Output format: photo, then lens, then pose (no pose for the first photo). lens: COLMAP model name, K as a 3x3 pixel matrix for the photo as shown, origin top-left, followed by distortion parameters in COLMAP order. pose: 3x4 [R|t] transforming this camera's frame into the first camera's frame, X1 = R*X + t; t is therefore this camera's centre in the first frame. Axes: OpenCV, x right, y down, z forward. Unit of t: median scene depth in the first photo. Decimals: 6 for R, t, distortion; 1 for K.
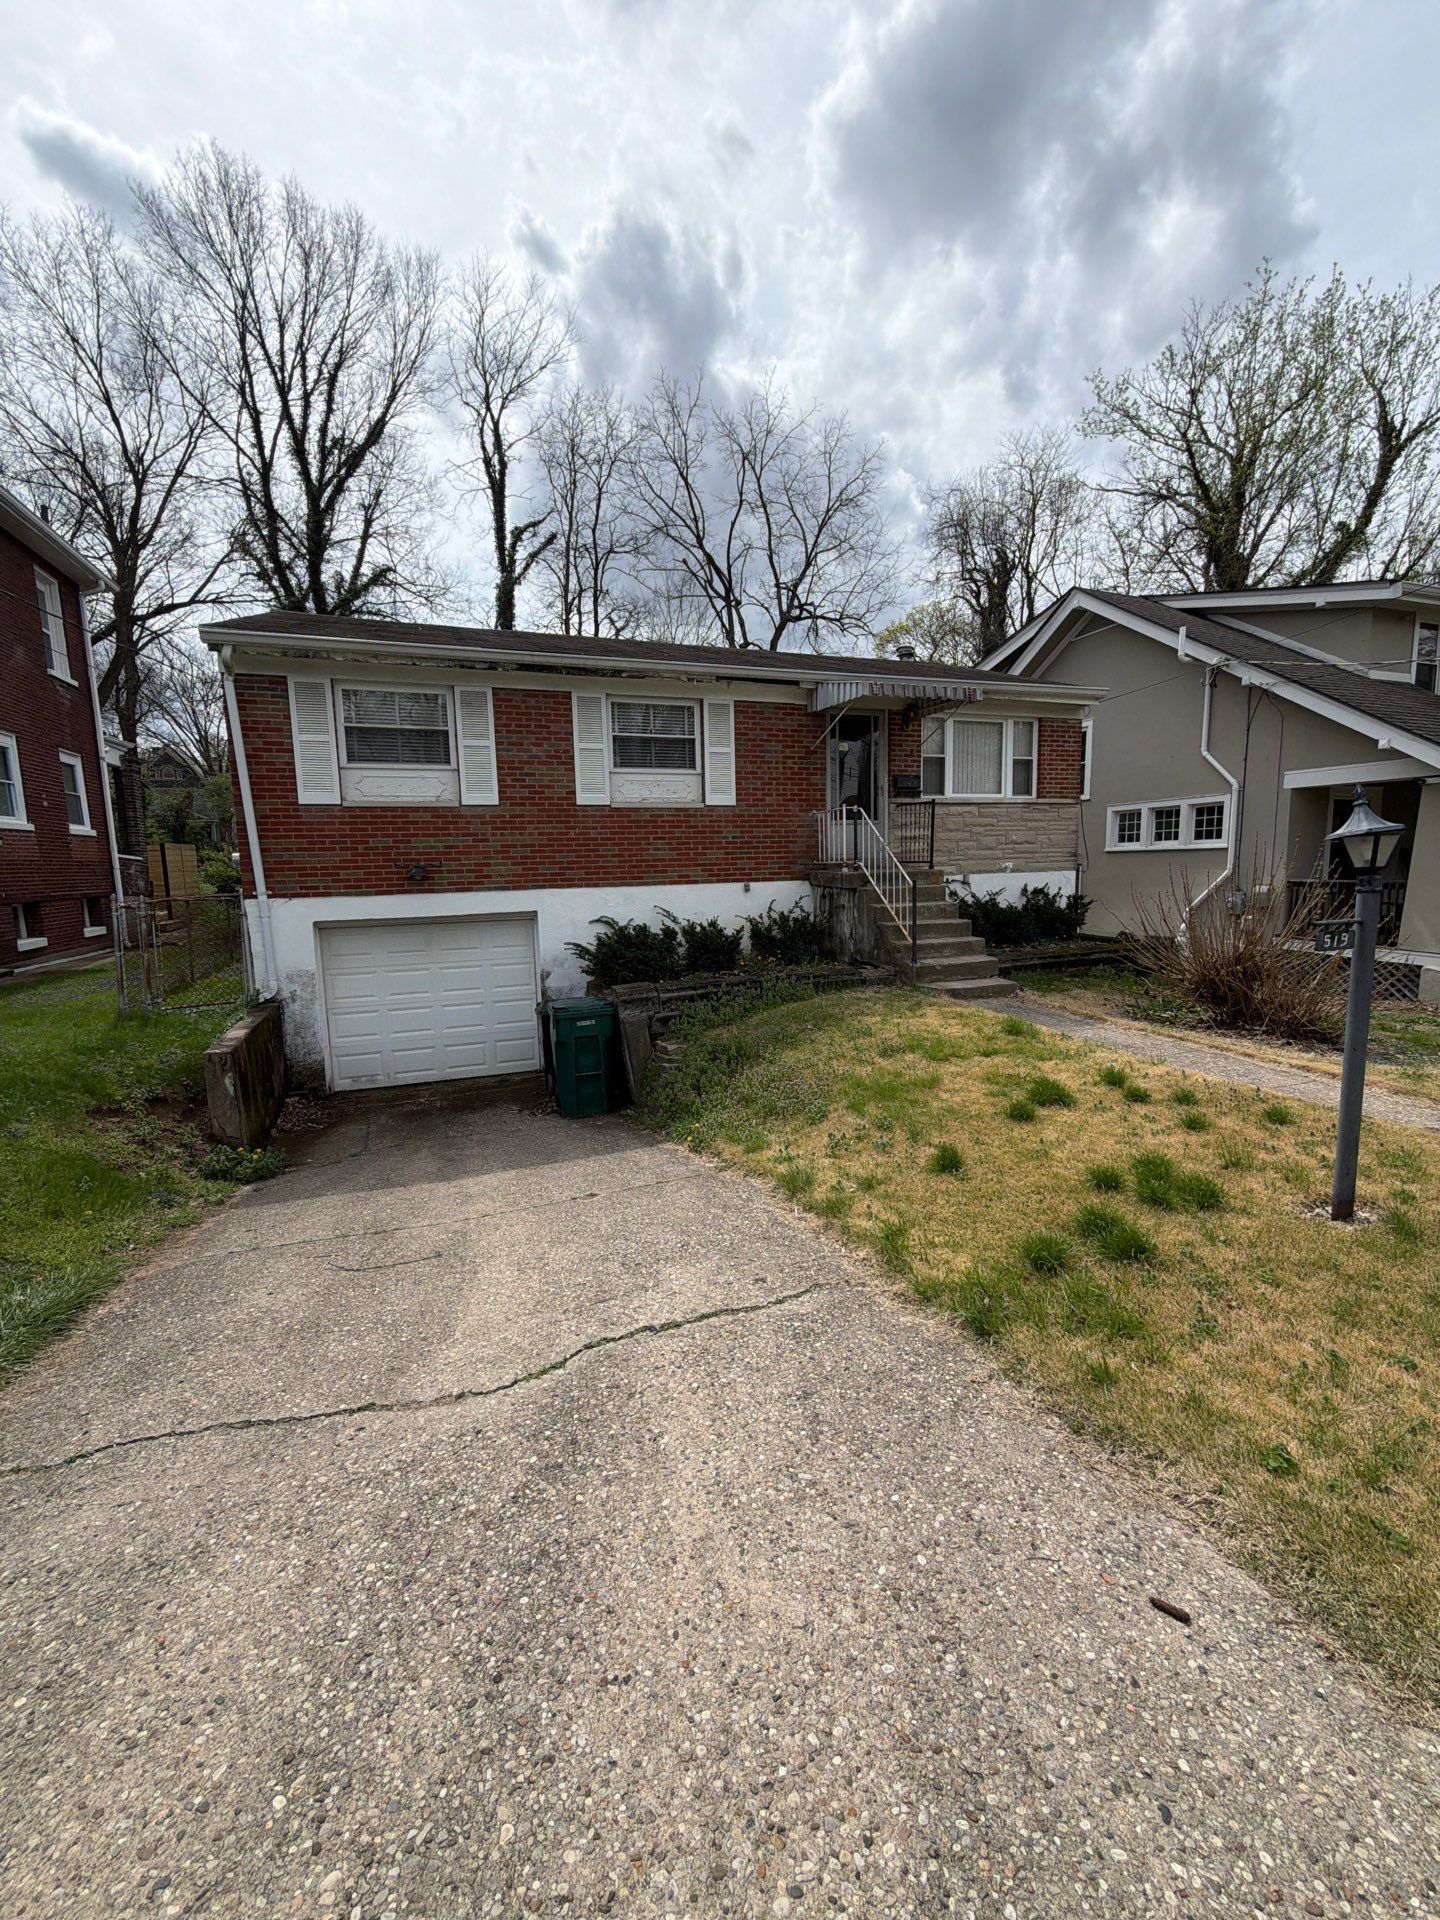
lens RADIAL K [[768.5, 0, 720.0], [0, 768.5, 960.0], [0, 0, 1]] dist [0.002456, -0.000253]
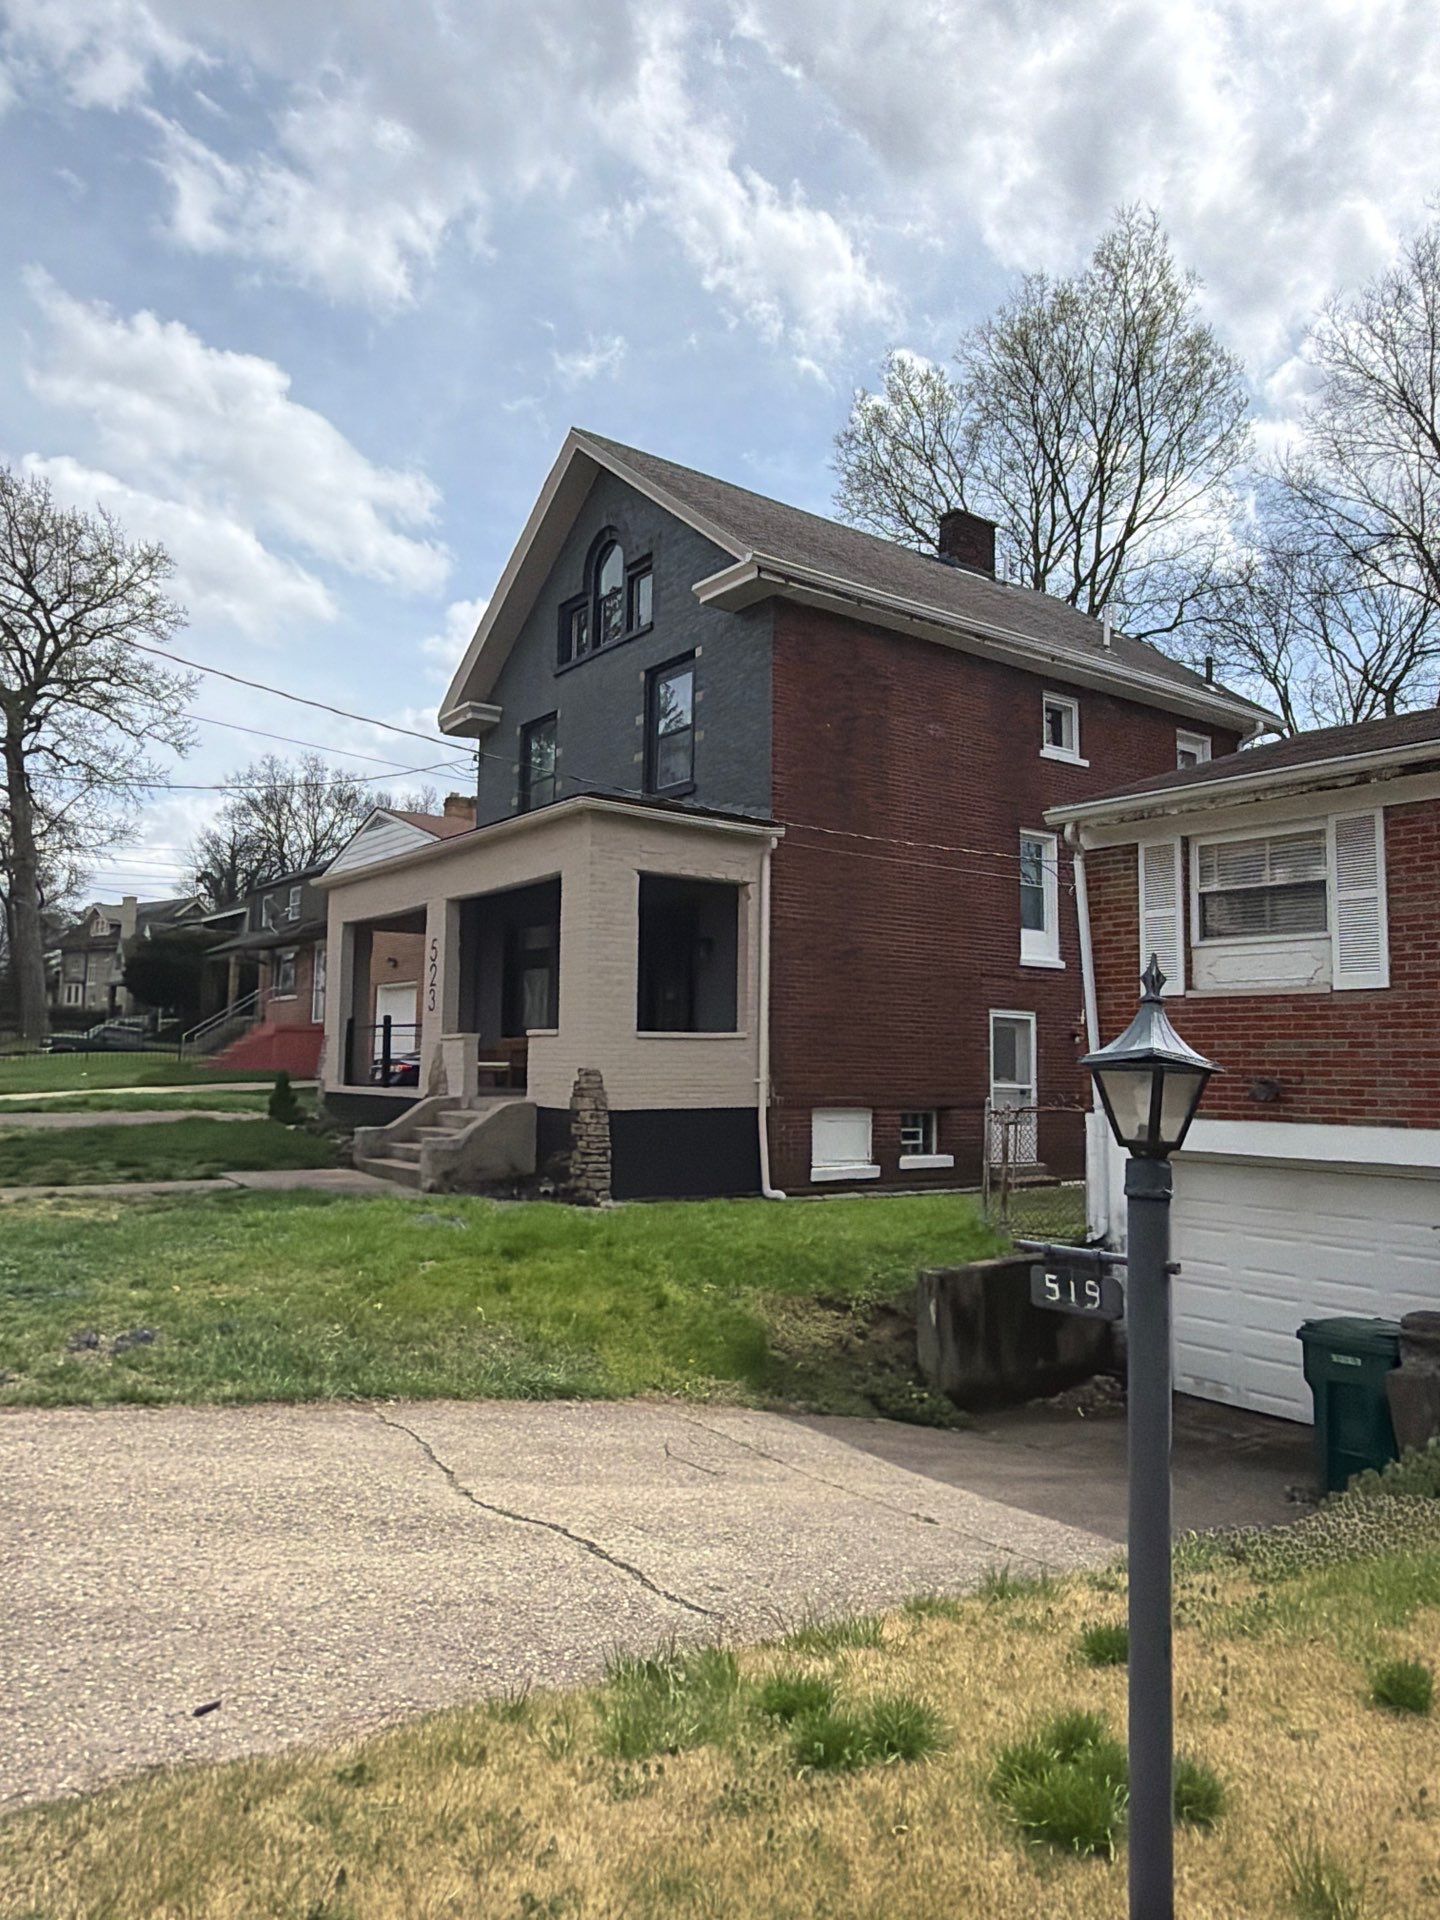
lens RADIAL K [[1313.2, 0, 720.0], [0, 1313.2, 960.0], [0, 0, 1]] dist [-0.001797, -0.002527]
pose [[0.278007, -0.051213, -0.959213, 1.441005], [-0.148469, 0.984287, -0.095582, -0.109765], [0.949036, 0.168986, 0.266036, 0.523504]]
